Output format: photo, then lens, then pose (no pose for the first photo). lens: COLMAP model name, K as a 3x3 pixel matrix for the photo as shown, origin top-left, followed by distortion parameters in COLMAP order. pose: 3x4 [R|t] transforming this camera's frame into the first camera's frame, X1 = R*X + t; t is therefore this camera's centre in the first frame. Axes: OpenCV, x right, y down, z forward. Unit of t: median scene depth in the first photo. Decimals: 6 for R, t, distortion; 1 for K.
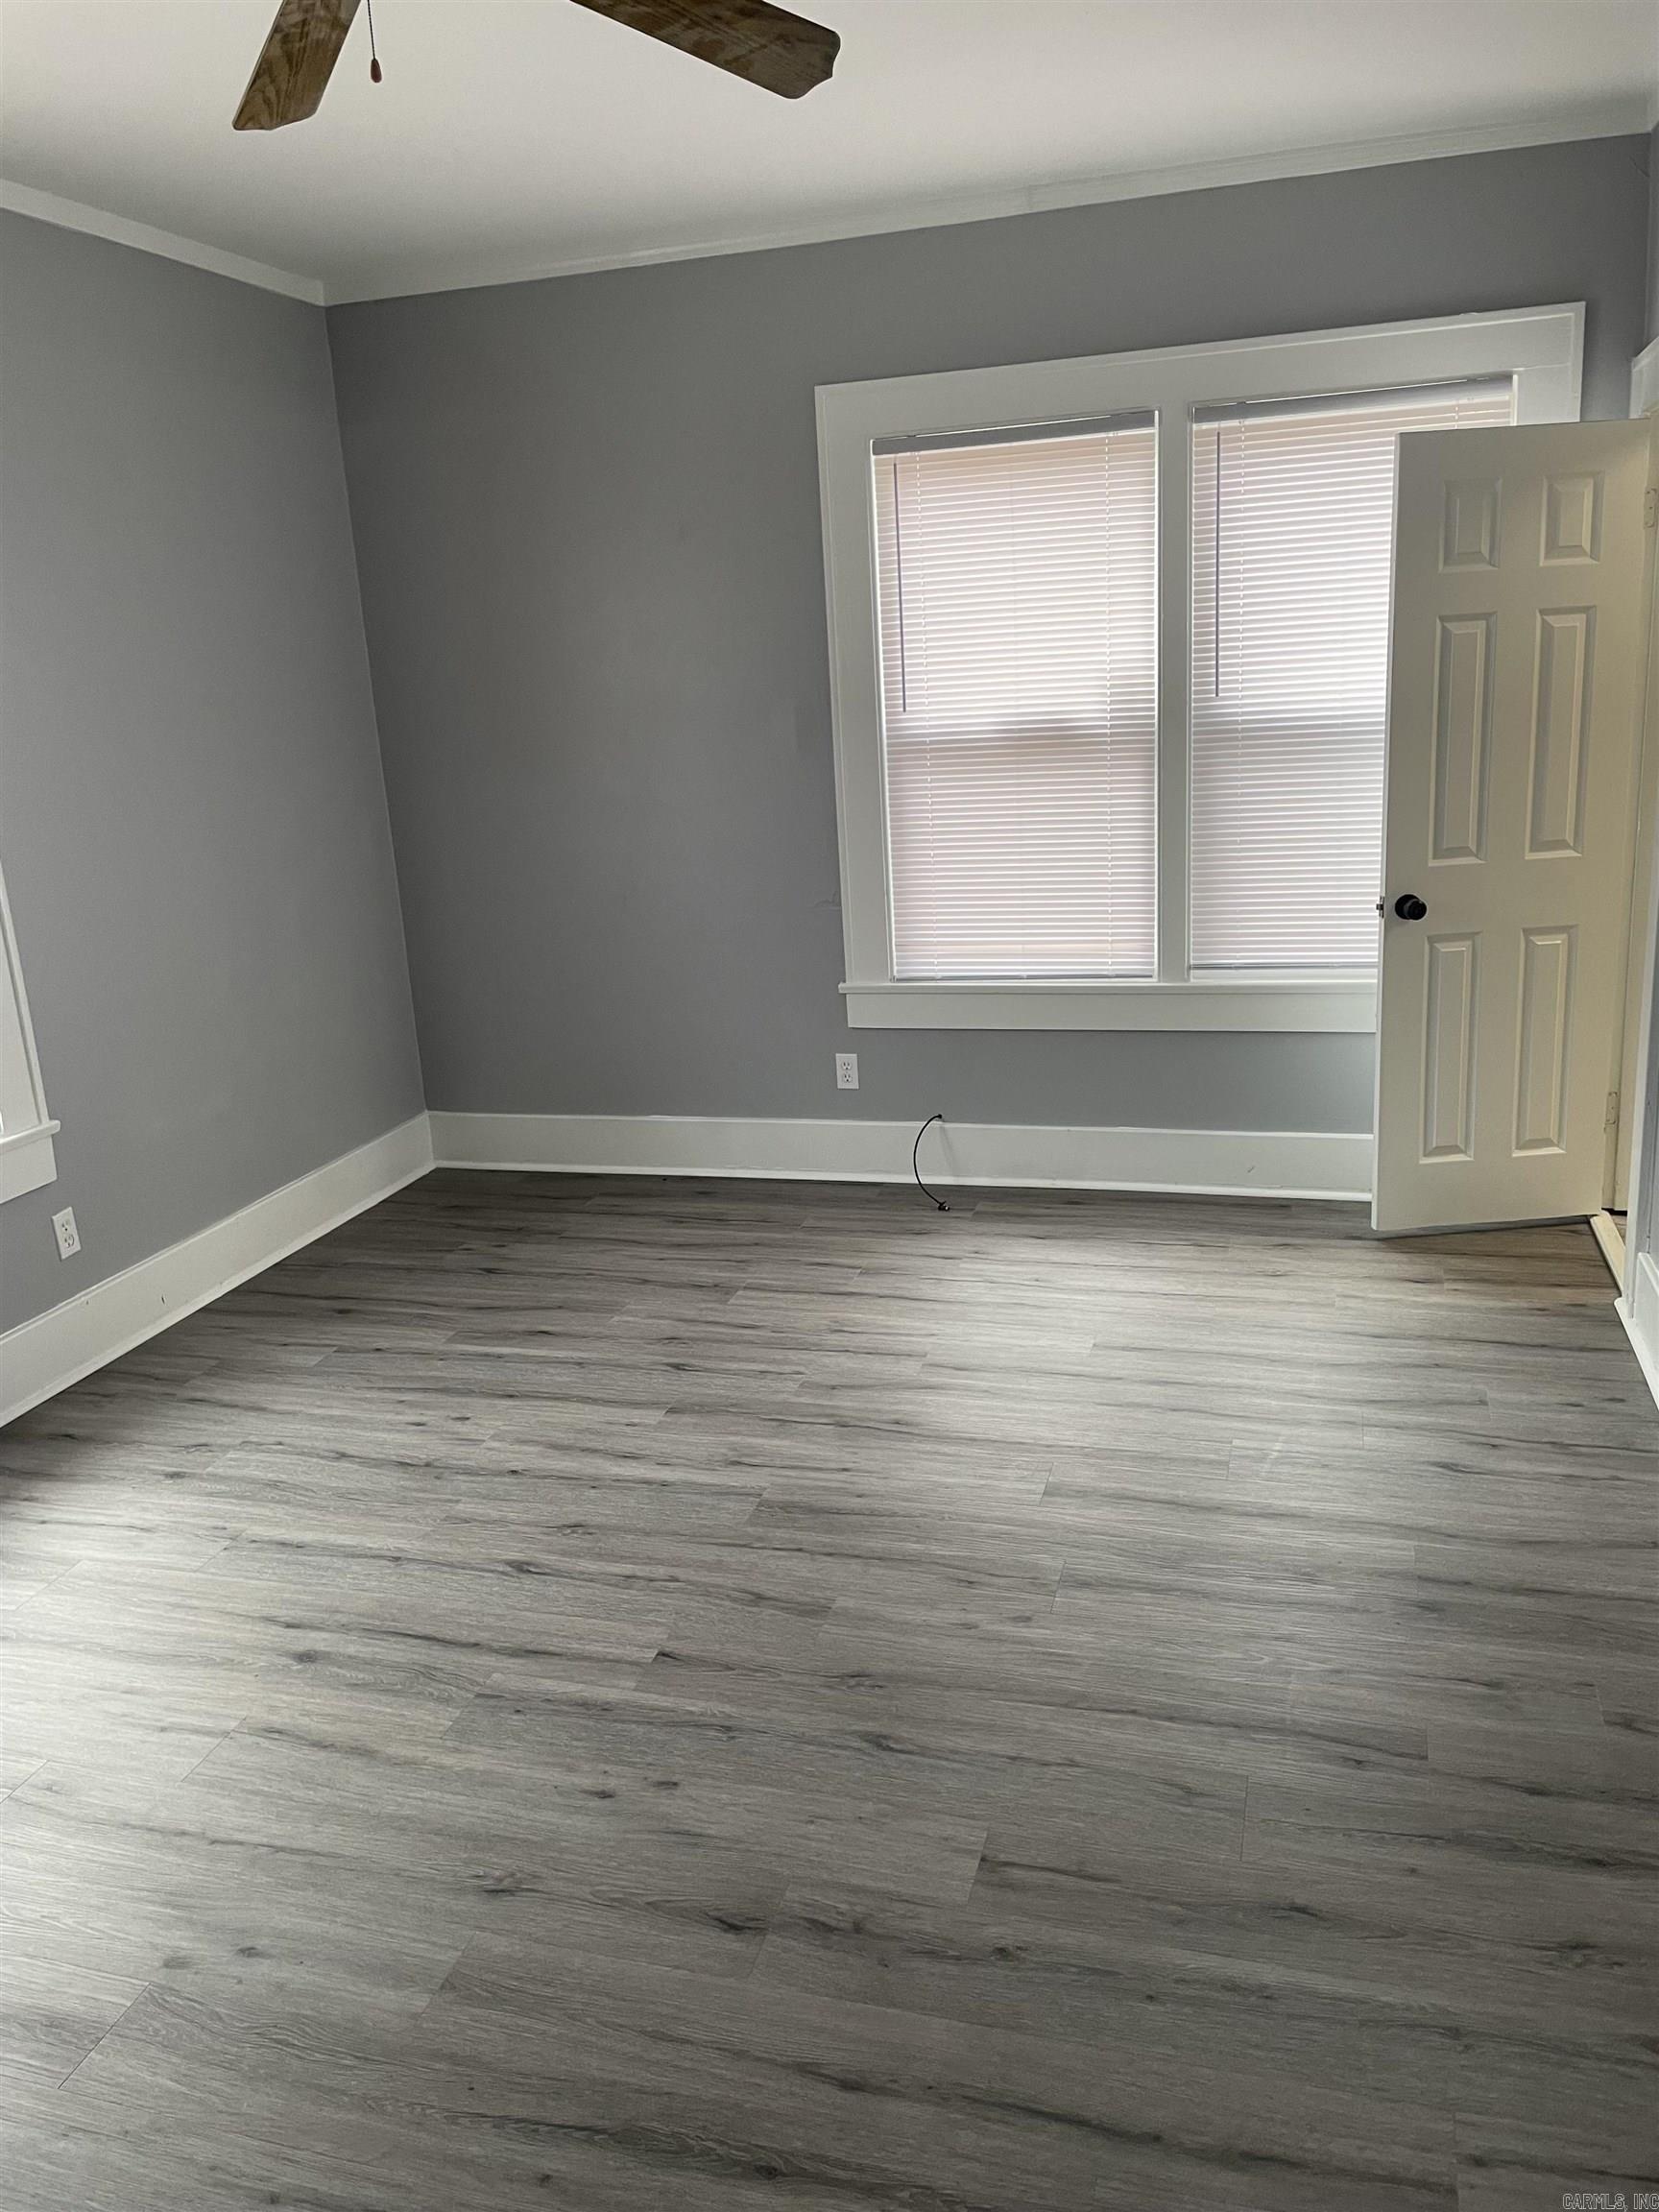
lens RADIAL K [[1663.0, 0, 829.5], [0, 1663.0, 1106.0], [0, 0, 1]] dist [0.104113, -0.137447]
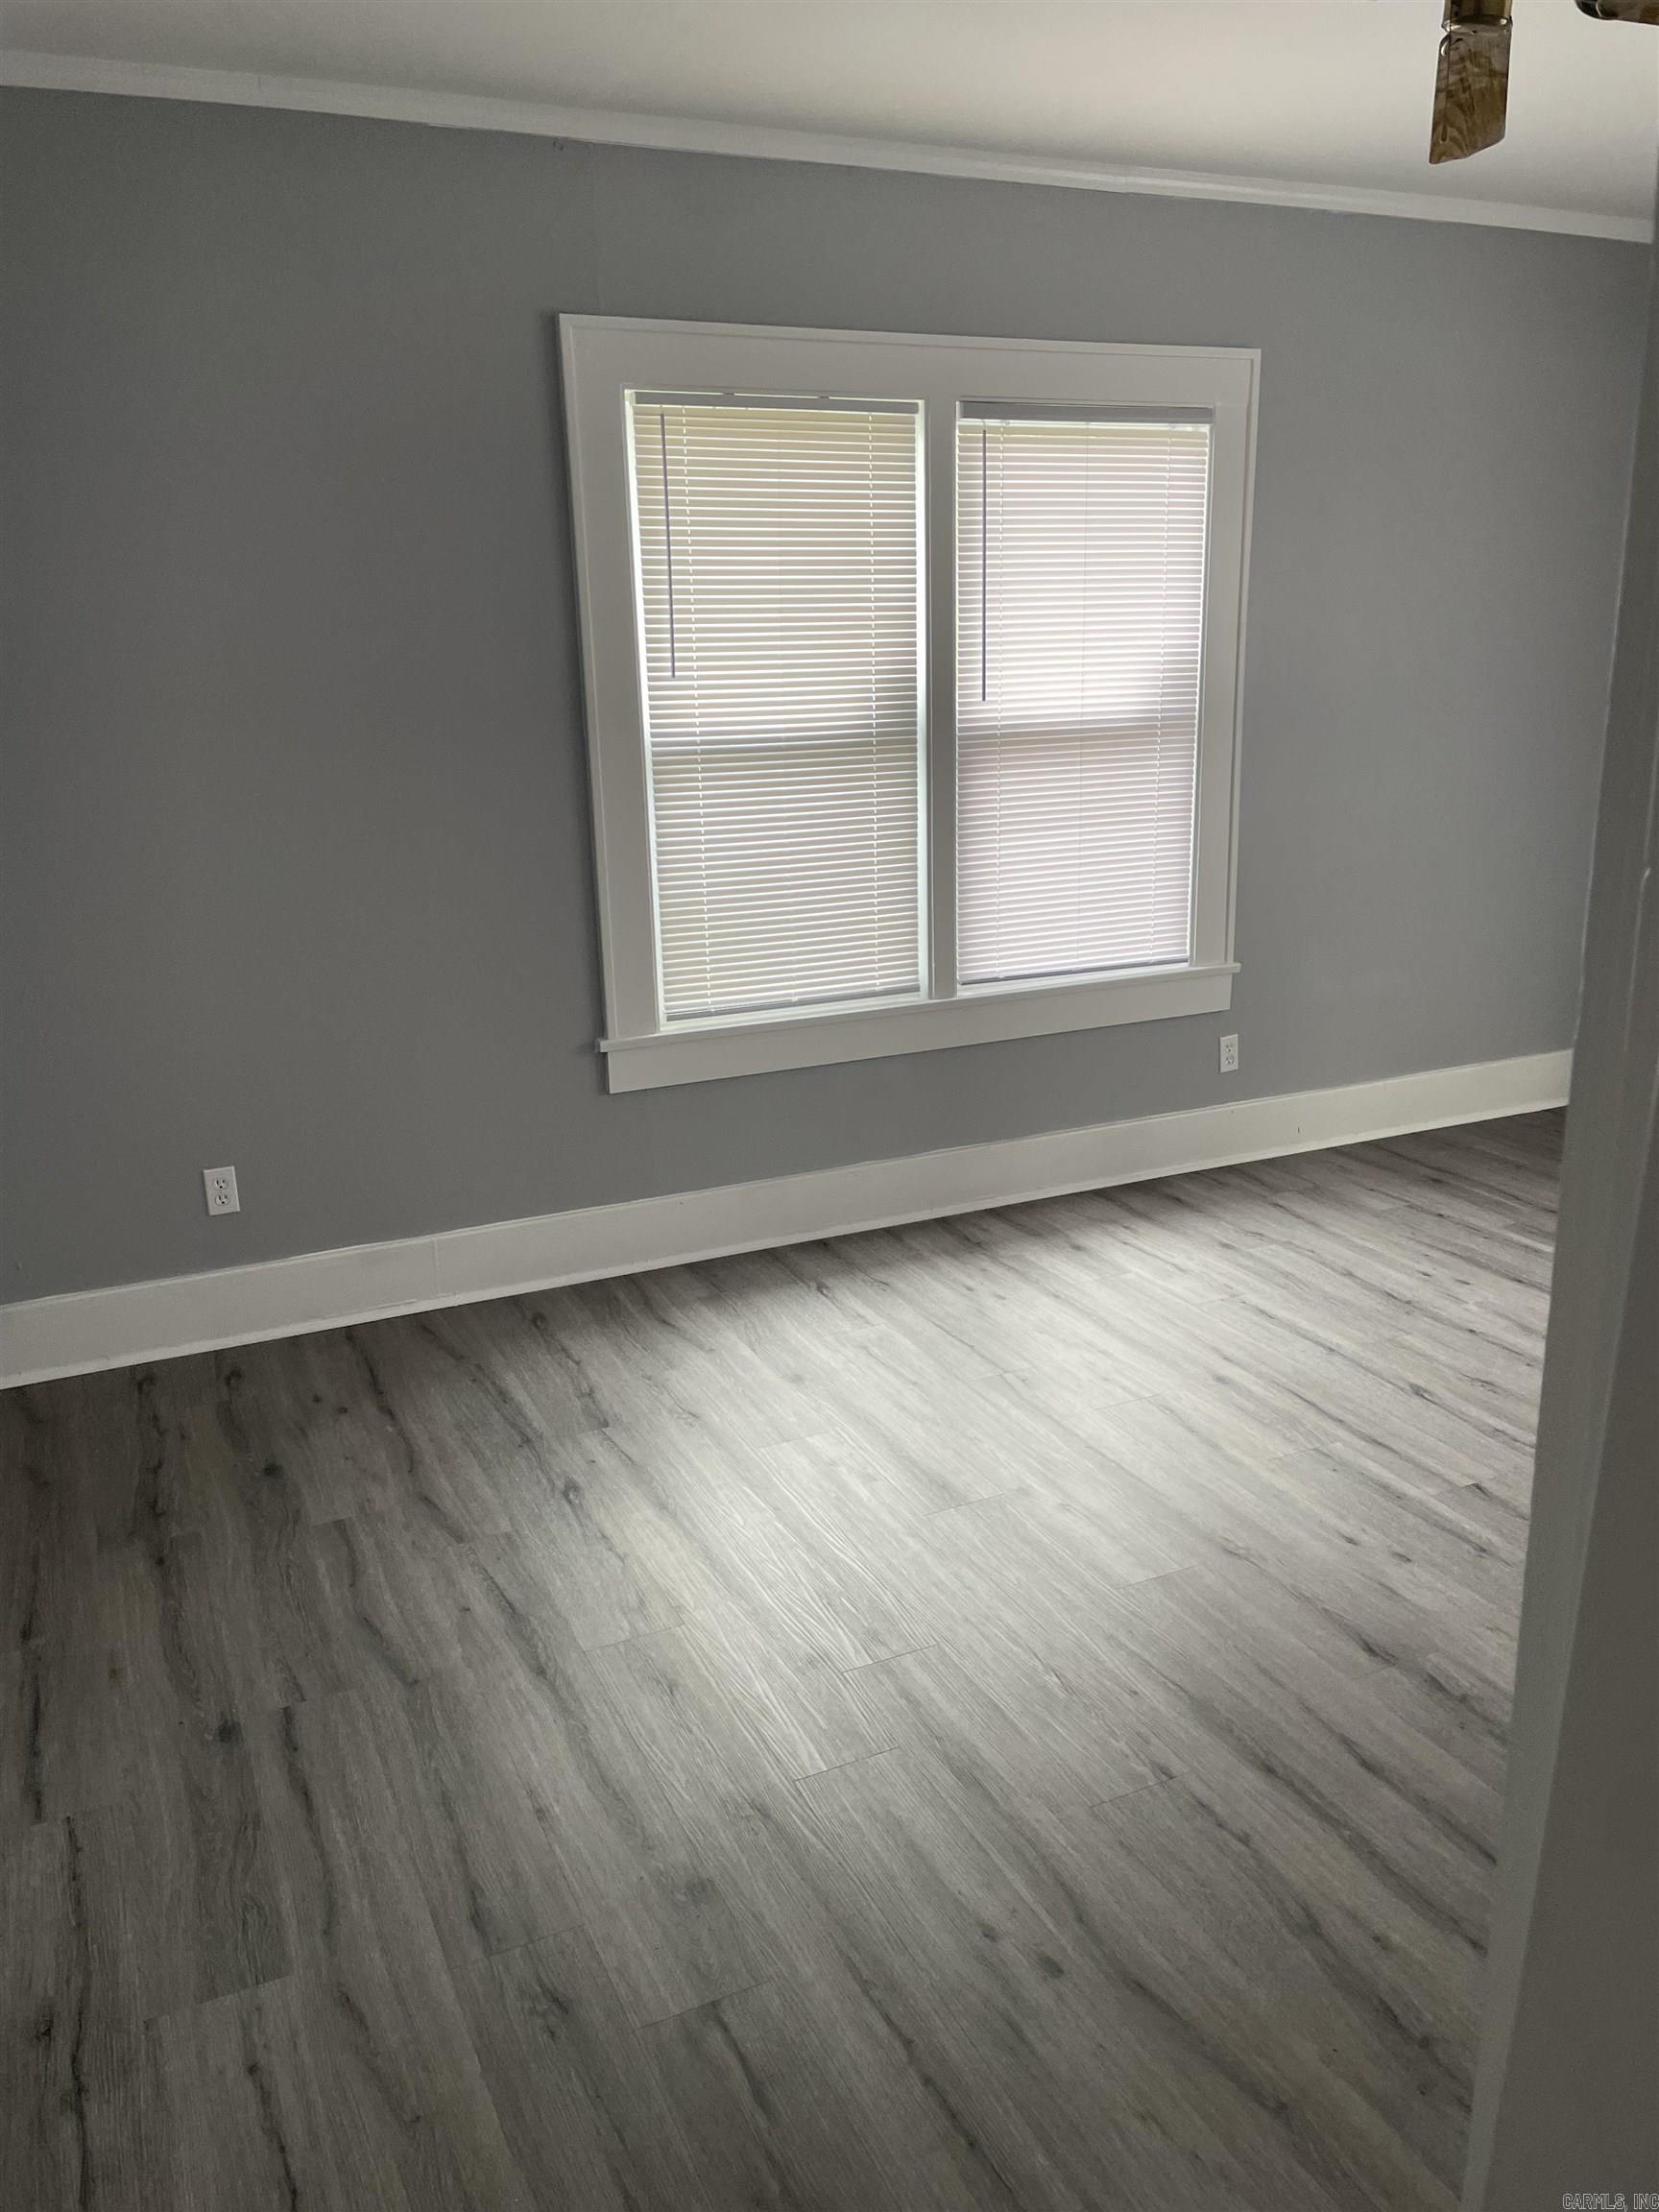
lens RADIAL K [[1663.0, 0, 829.5], [0, 1663.0, 1106.0], [0, 0, 1]] dist [0.104113, -0.137447]
pose [[0.665820, 0.235682, -0.707911, 0.302786], [-0.206952, 0.969907, 0.128260, 0.018143], [0.716836, 0.061106, 0.694559, -0.103015]]
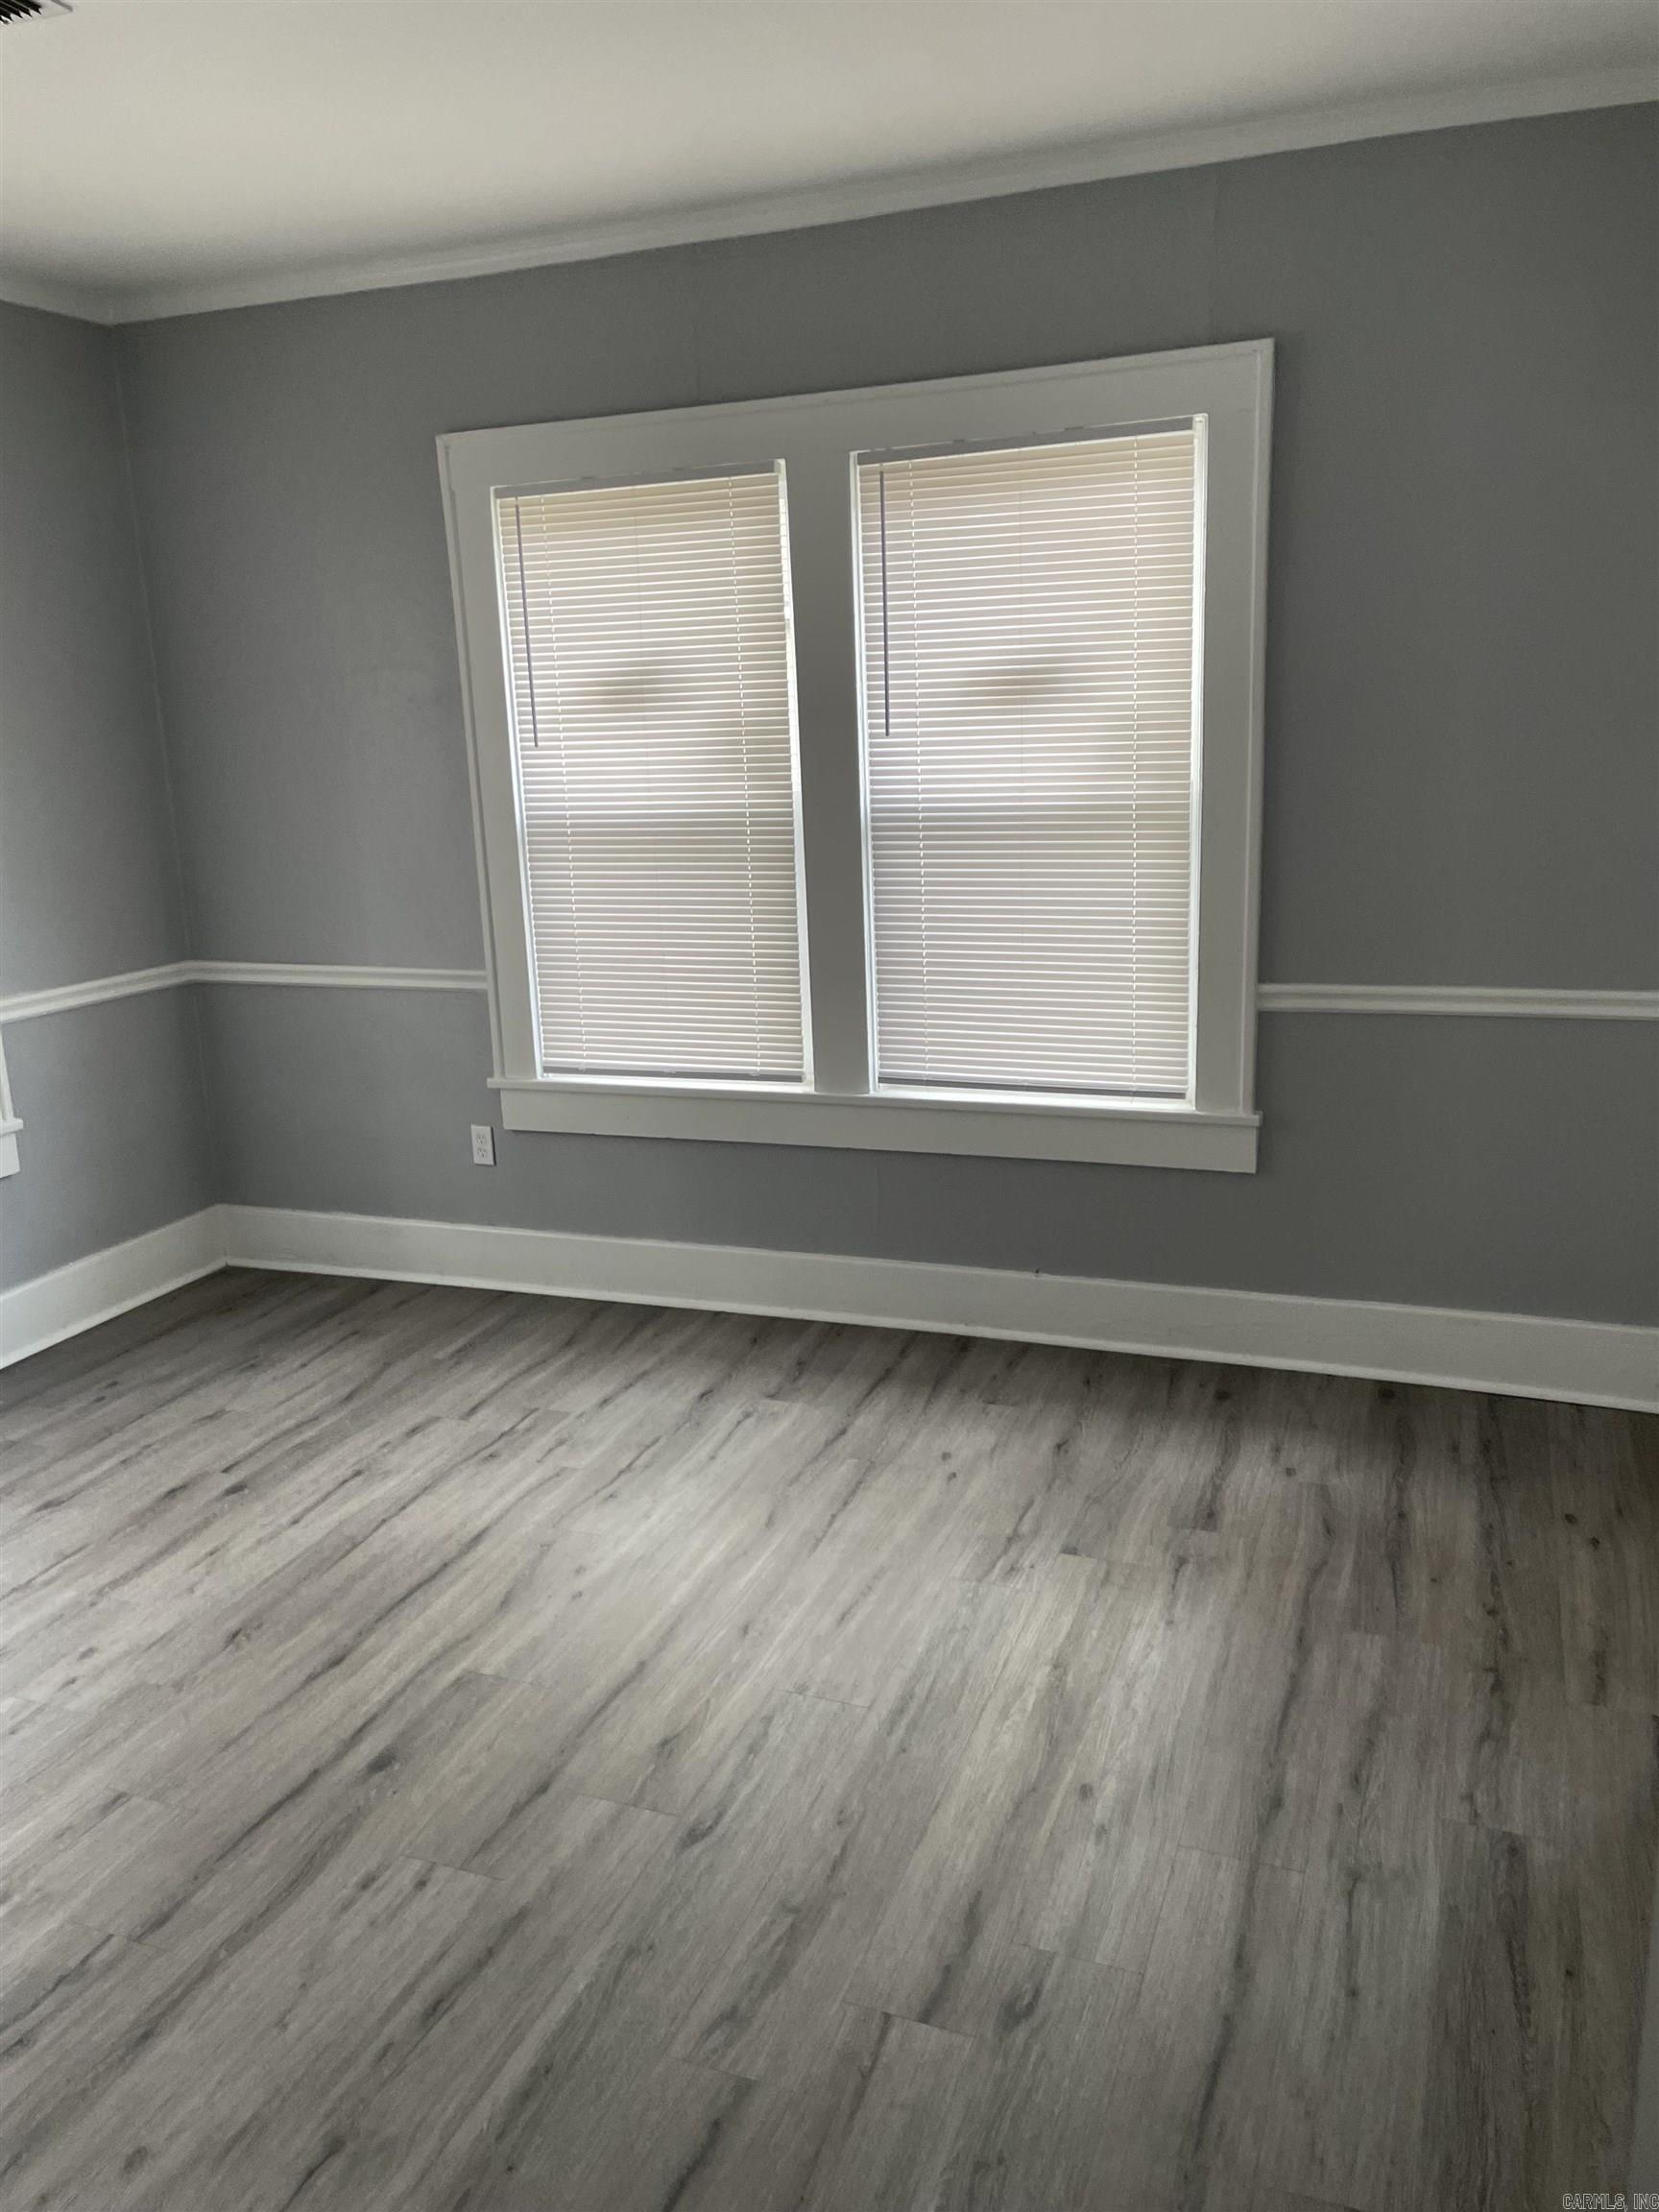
lens RADIAL K [[1663.0, 0, 829.5], [0, 1663.0, 1106.0], [0, 0, 1]] dist [0.104113, -0.137447]
pose [[-0.078789, 0.287238, -0.954613, 0.598047], [-0.216986, 0.929690, 0.297648, -0.281339], [0.972990, 0.230589, -0.010923, 0.917274]]
